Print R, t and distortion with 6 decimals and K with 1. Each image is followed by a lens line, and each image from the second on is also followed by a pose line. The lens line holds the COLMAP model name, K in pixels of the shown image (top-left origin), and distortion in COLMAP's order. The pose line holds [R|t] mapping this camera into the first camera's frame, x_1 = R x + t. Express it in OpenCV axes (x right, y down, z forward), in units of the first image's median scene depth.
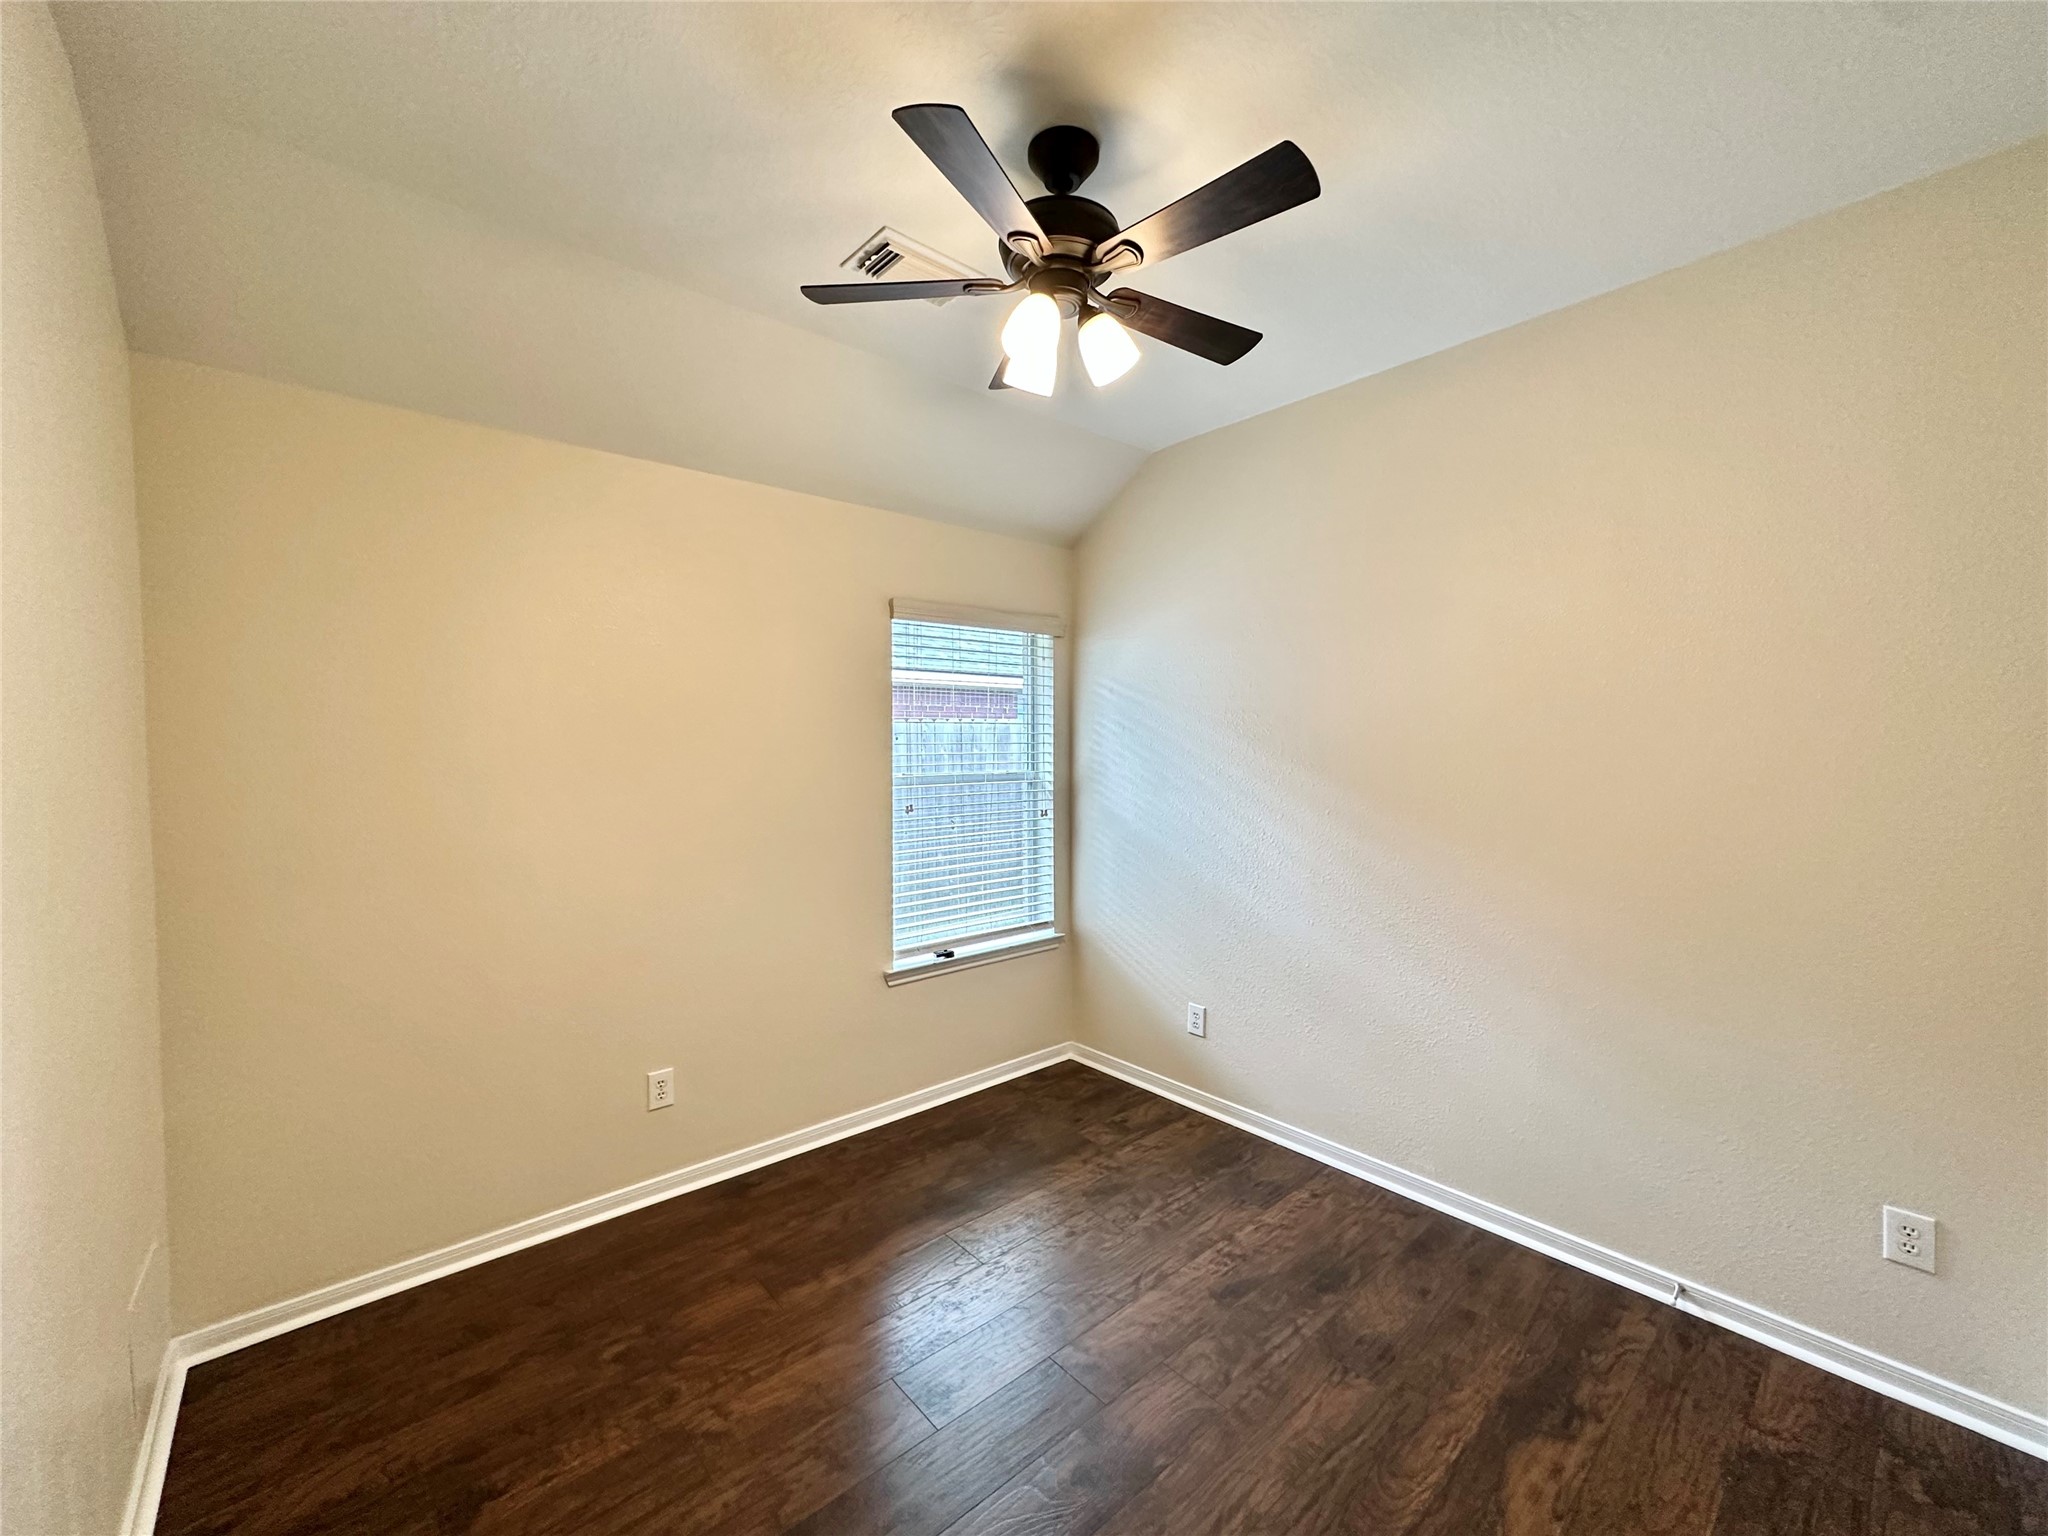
lens RADIAL K [[821.4, 0, 1023.5], [0, 821.4, 768.2], [0, 0, 1]] dist [-0.013375, -0.000230]
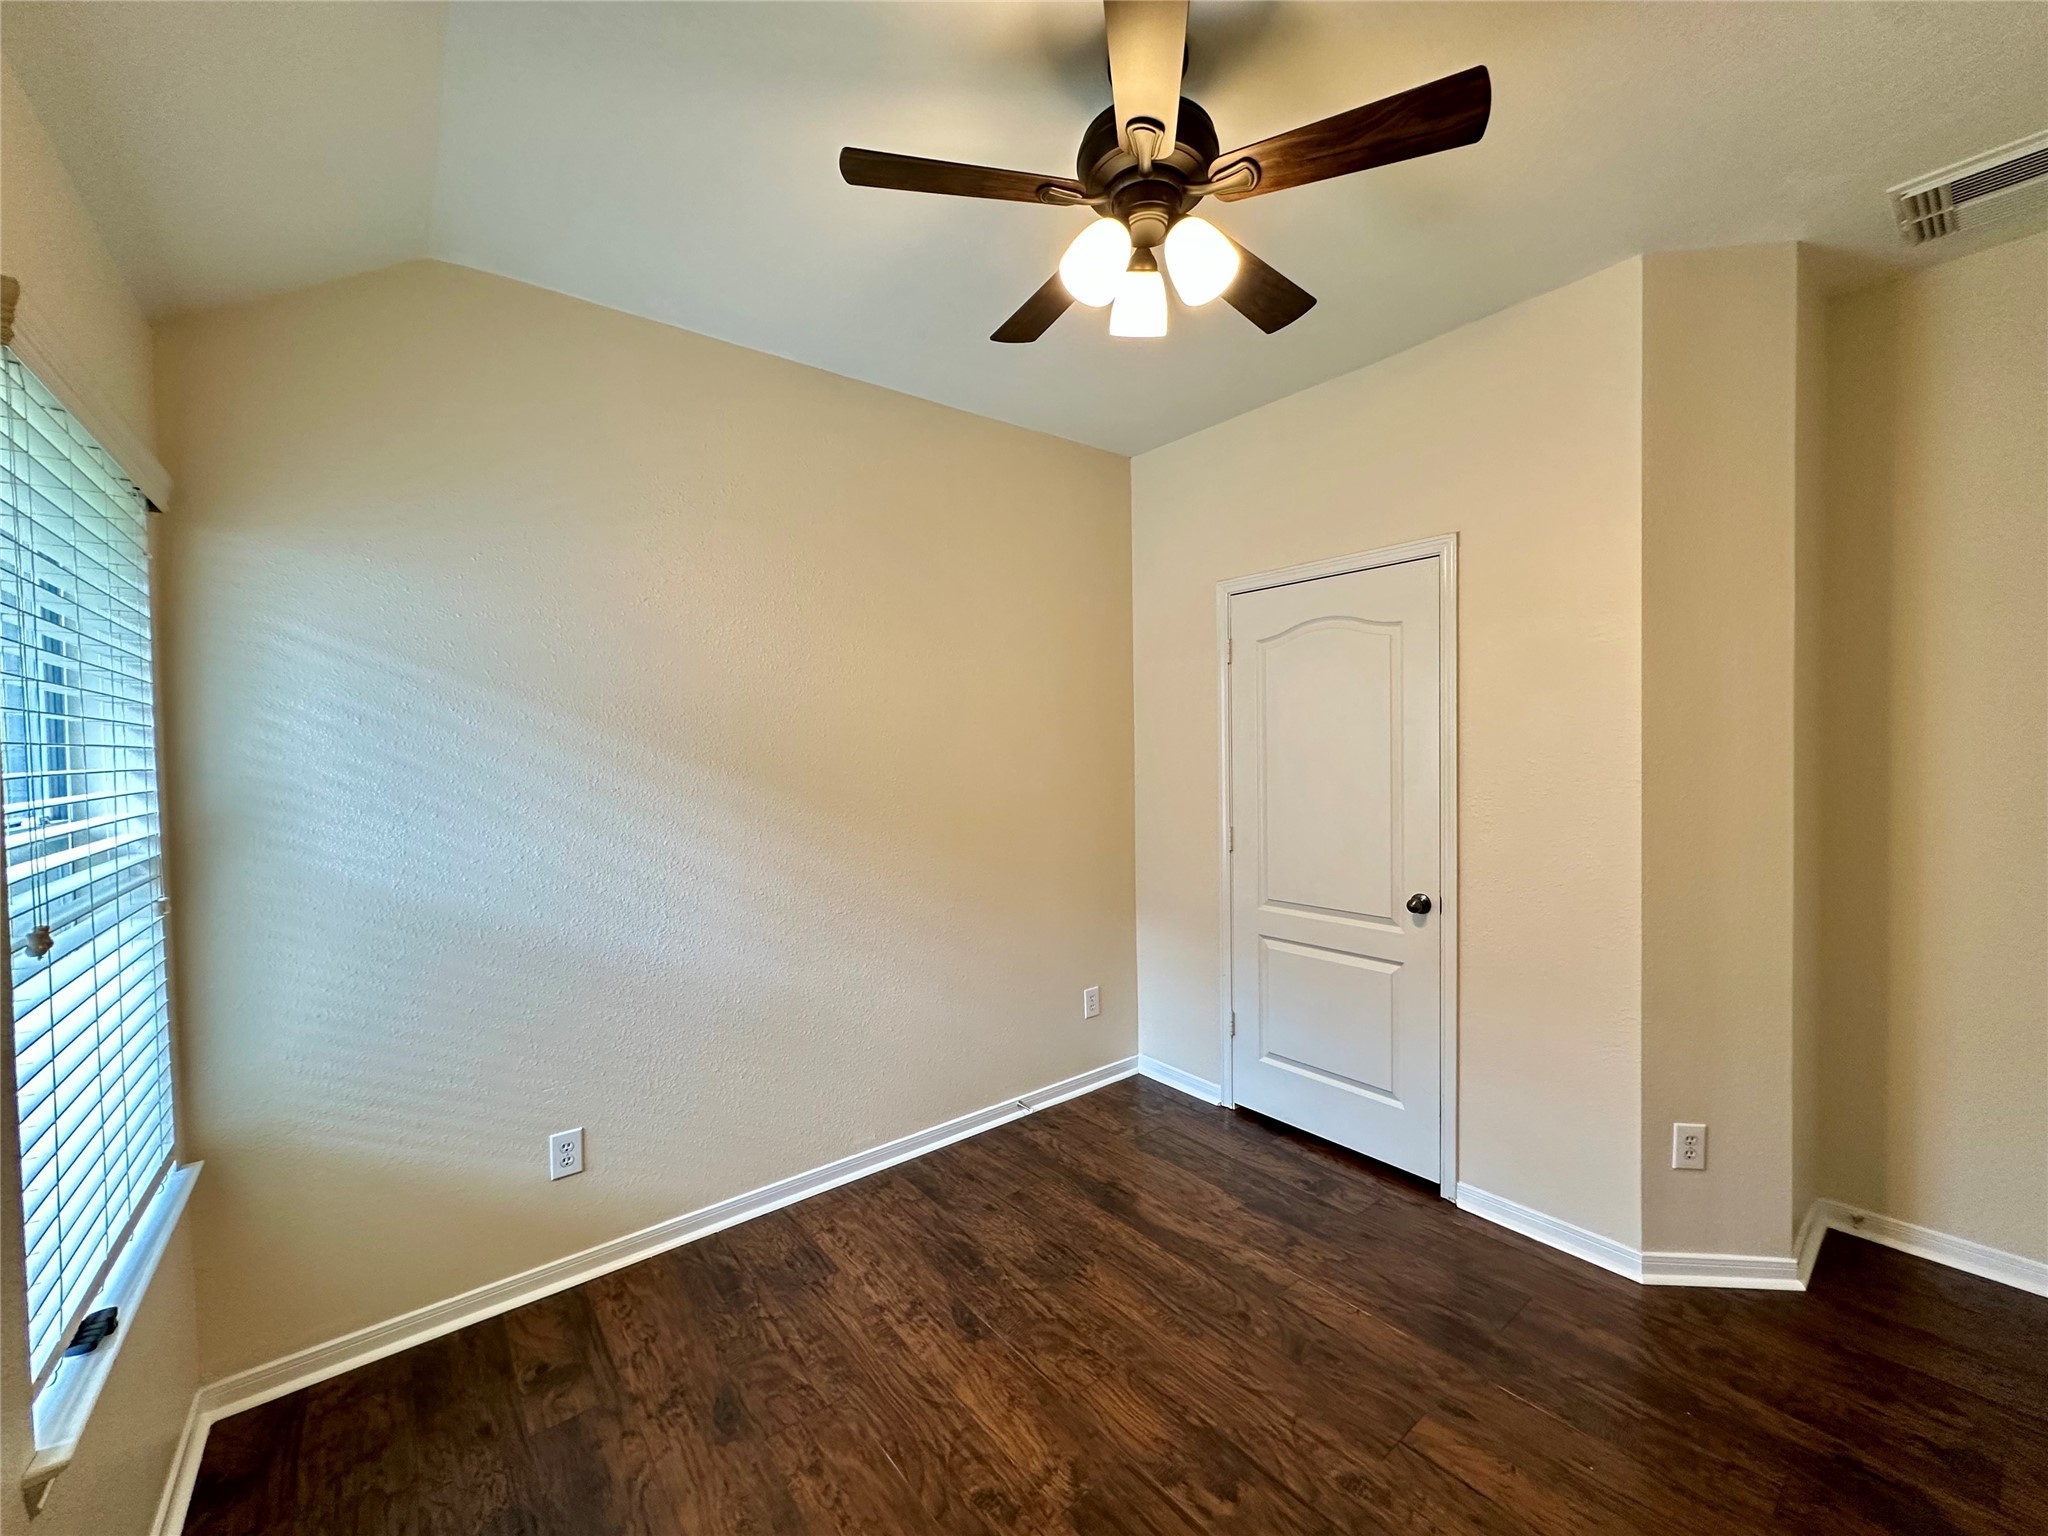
lens RADIAL K [[821.4, 0, 1022.9], [0, 821.4, 770.1], [0, 0, 1]] dist [-0.013375, -0.000230]
pose [[0.049137, -0.027126, 0.998424, -0.596793], [0.067844, 0.997413, 0.023760, 0.003261], [-0.996485, 0.066569, 0.050851, 0.794251]]
